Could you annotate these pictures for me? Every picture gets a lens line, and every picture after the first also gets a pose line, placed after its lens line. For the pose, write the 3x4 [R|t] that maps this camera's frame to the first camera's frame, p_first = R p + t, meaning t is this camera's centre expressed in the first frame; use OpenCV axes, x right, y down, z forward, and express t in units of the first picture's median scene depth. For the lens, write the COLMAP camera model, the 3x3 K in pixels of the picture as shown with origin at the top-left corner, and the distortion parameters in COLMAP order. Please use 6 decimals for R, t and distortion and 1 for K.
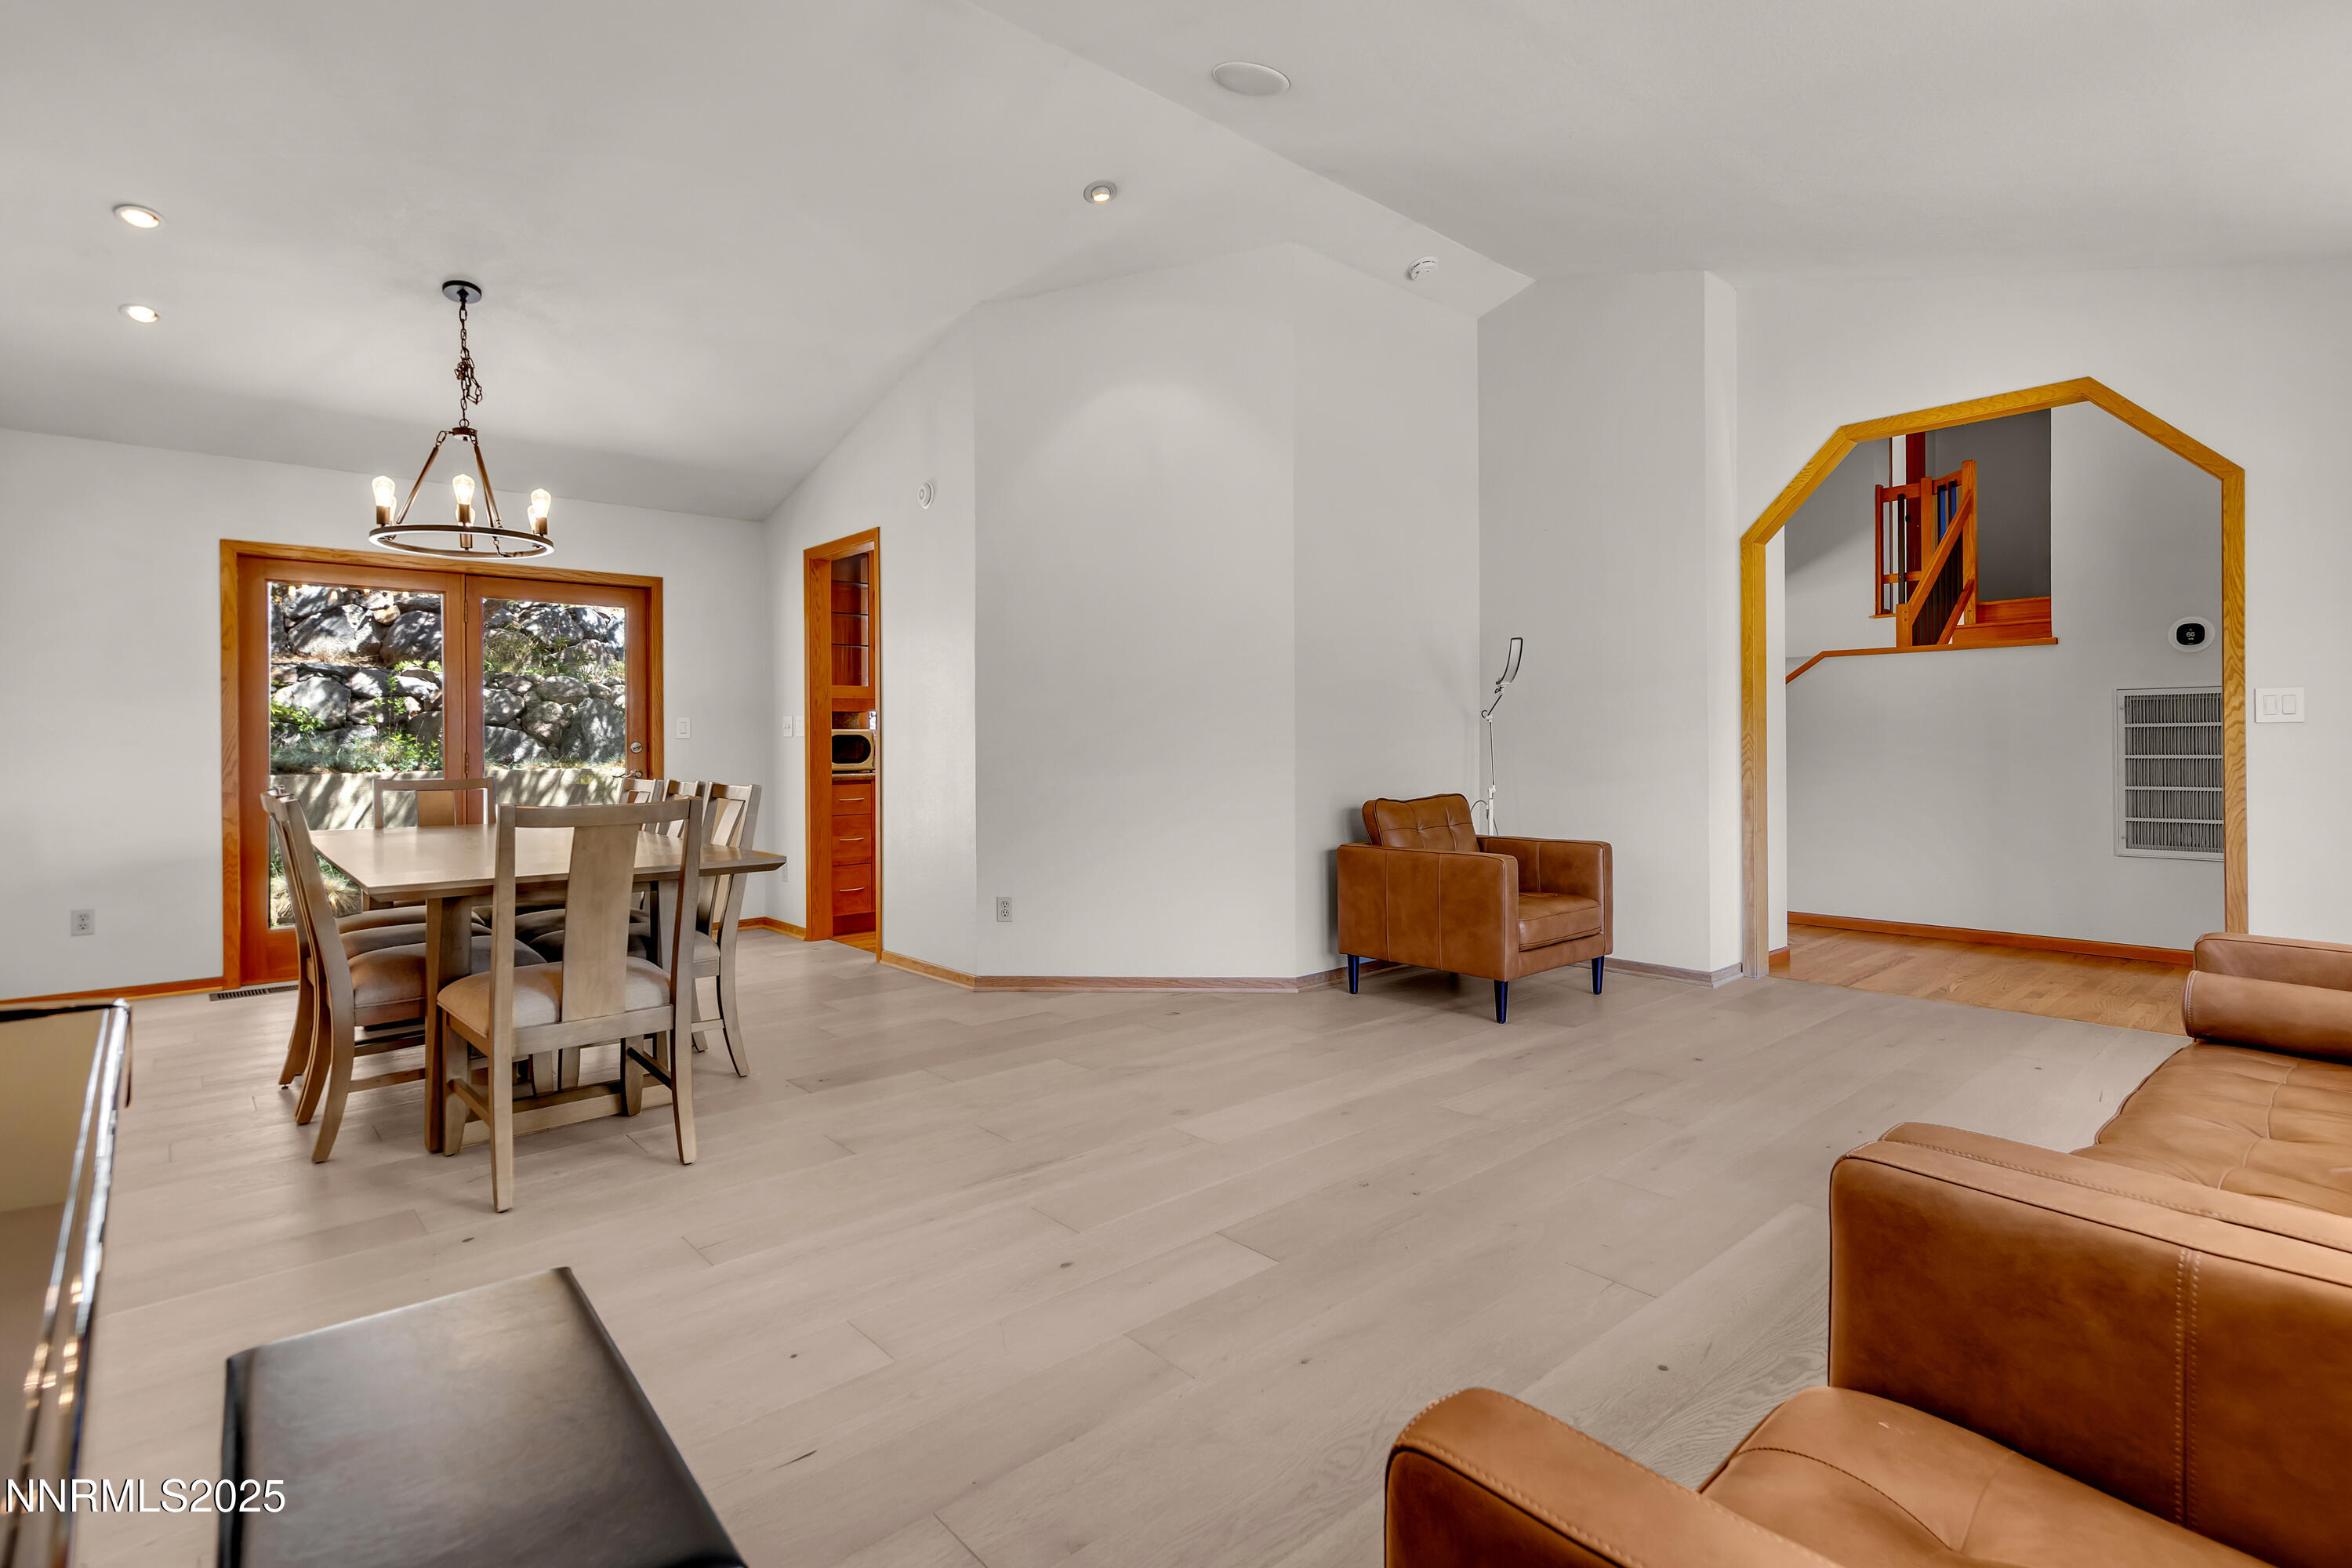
lens RADIAL K [[1106.4, 0, 1252.9], [0, 1106.4, 776.1], [0, 0, 1]] dist [-0.016388, -0.000729]
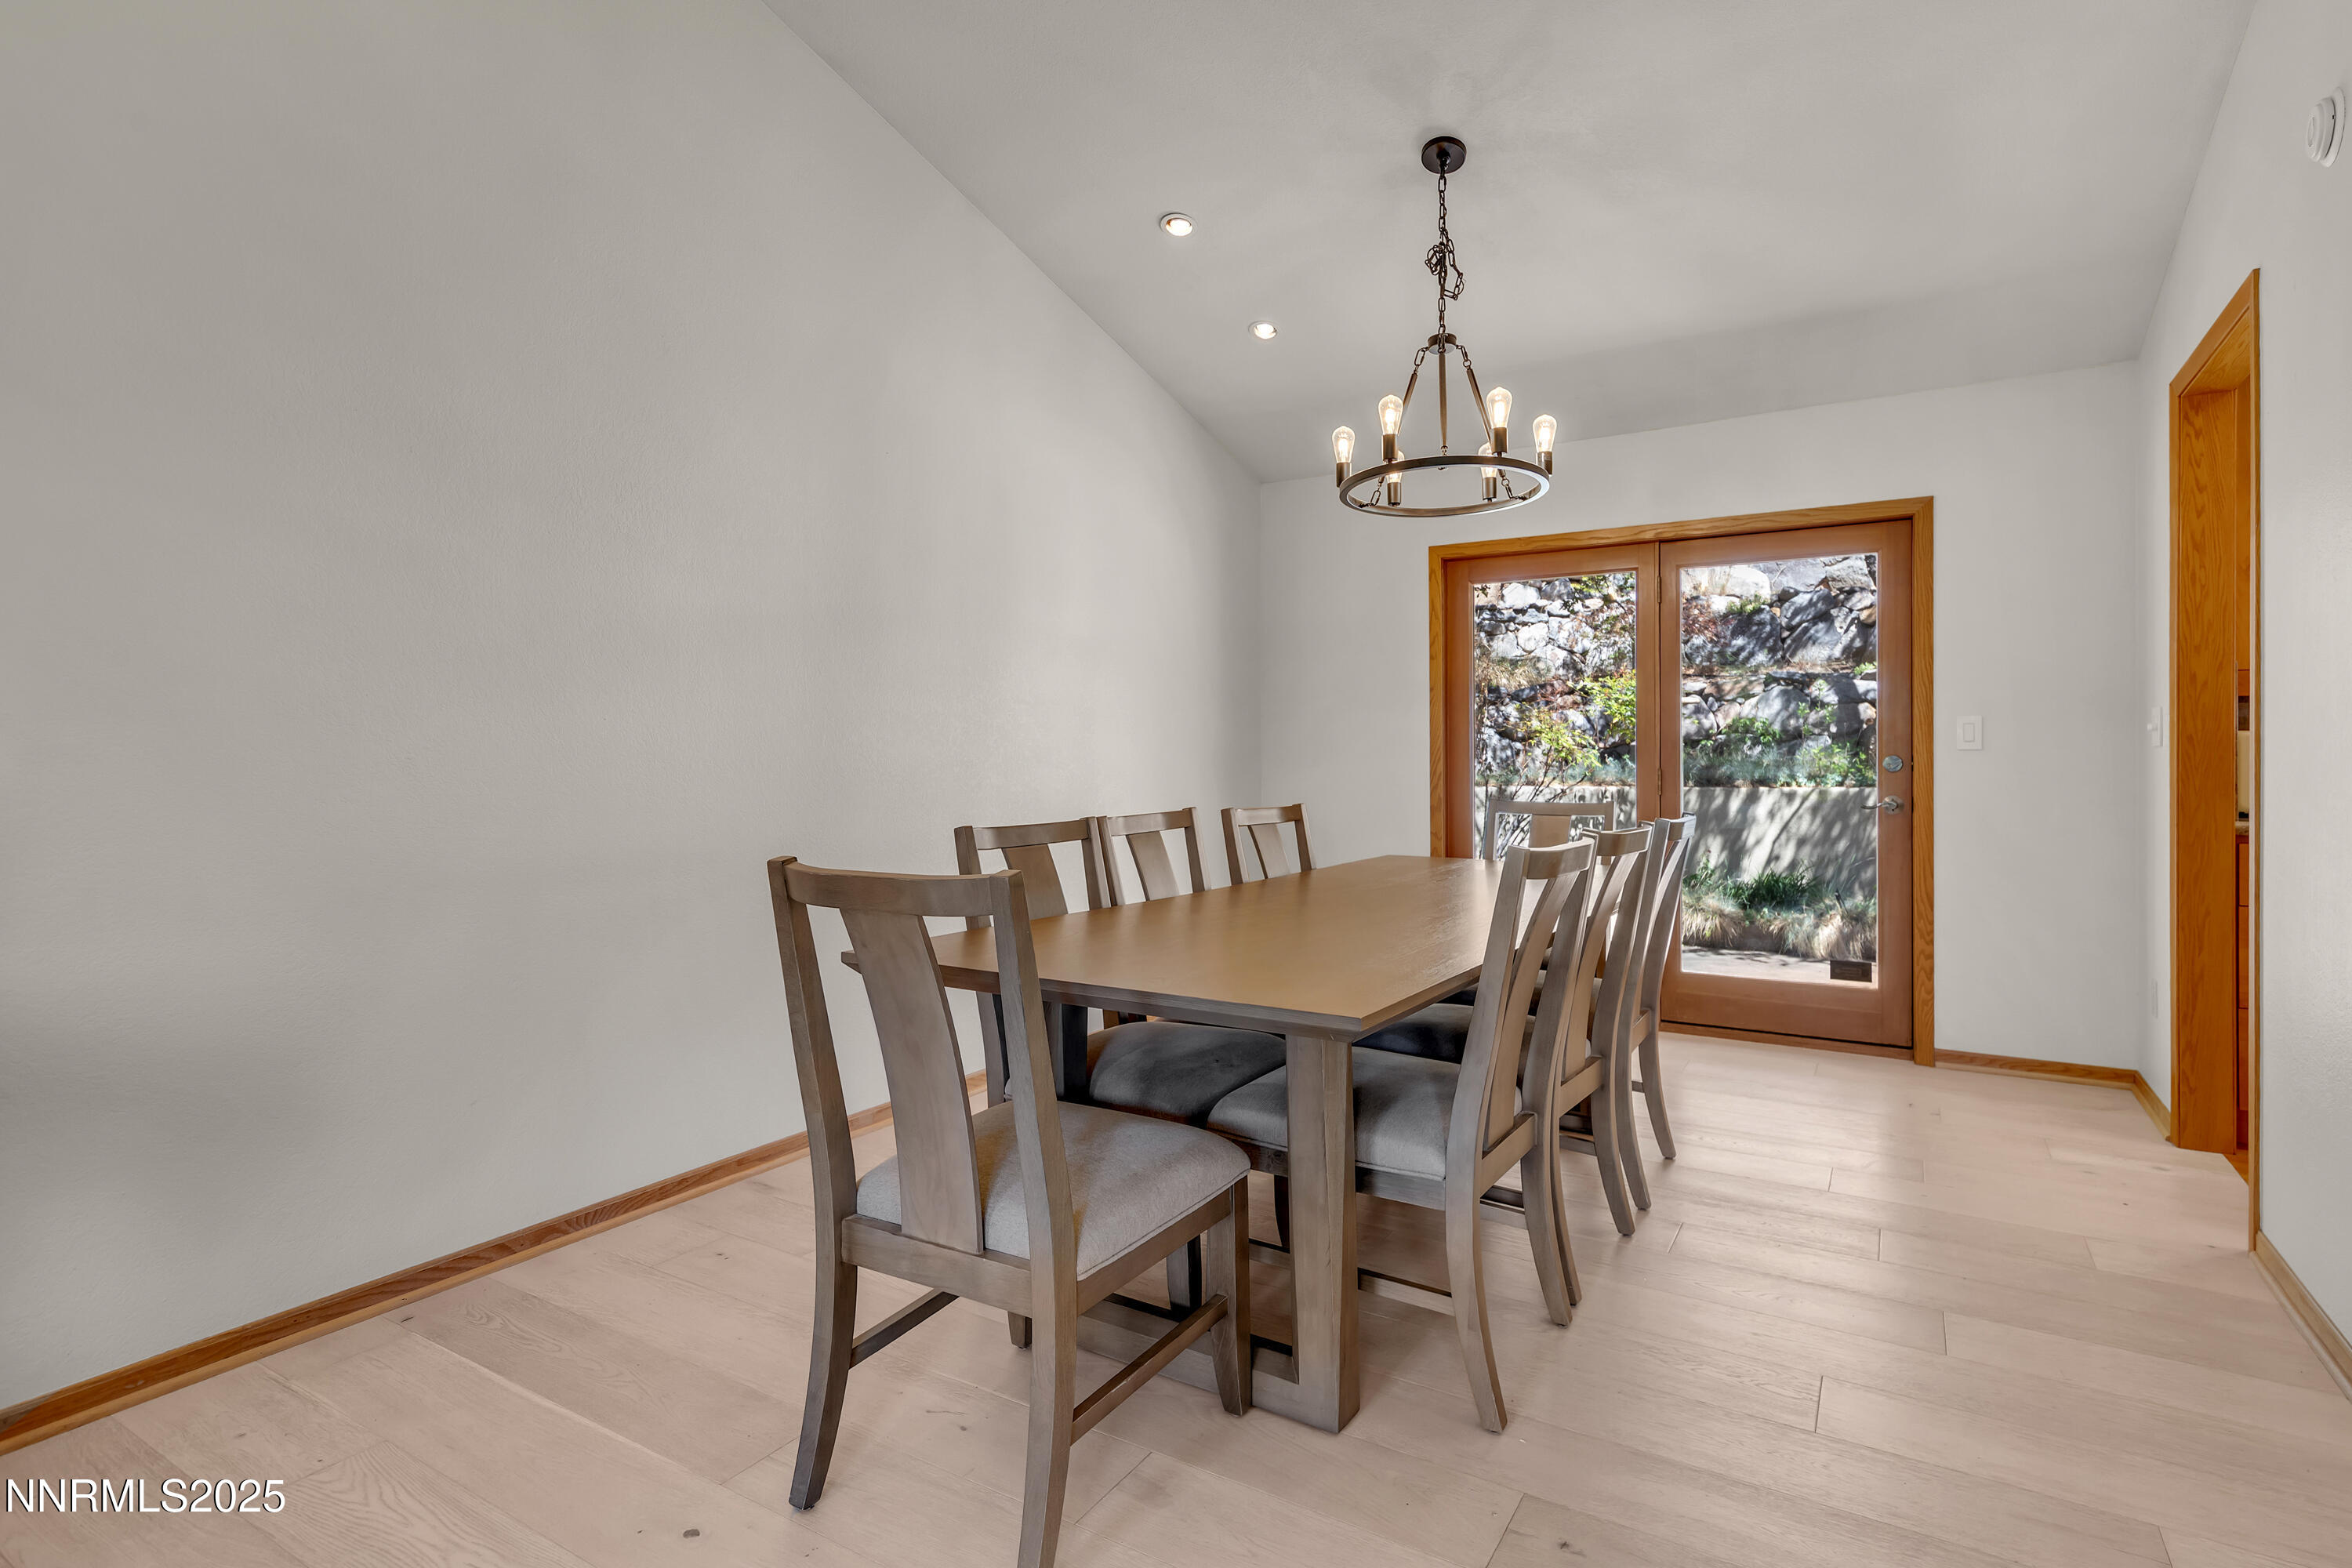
lens RADIAL K [[1166.2, 0, 1181.9], [0, 1166.2, 764.2], [0, 0, 1]] dist [0.004551, -0.000762]
pose [[0.260044, 0.007739, -0.965566, 0.002438], [-0.028385, 0.999597, 0.000367, -0.007418], [0.965179, 0.027312, 0.260159, 0.228661]]
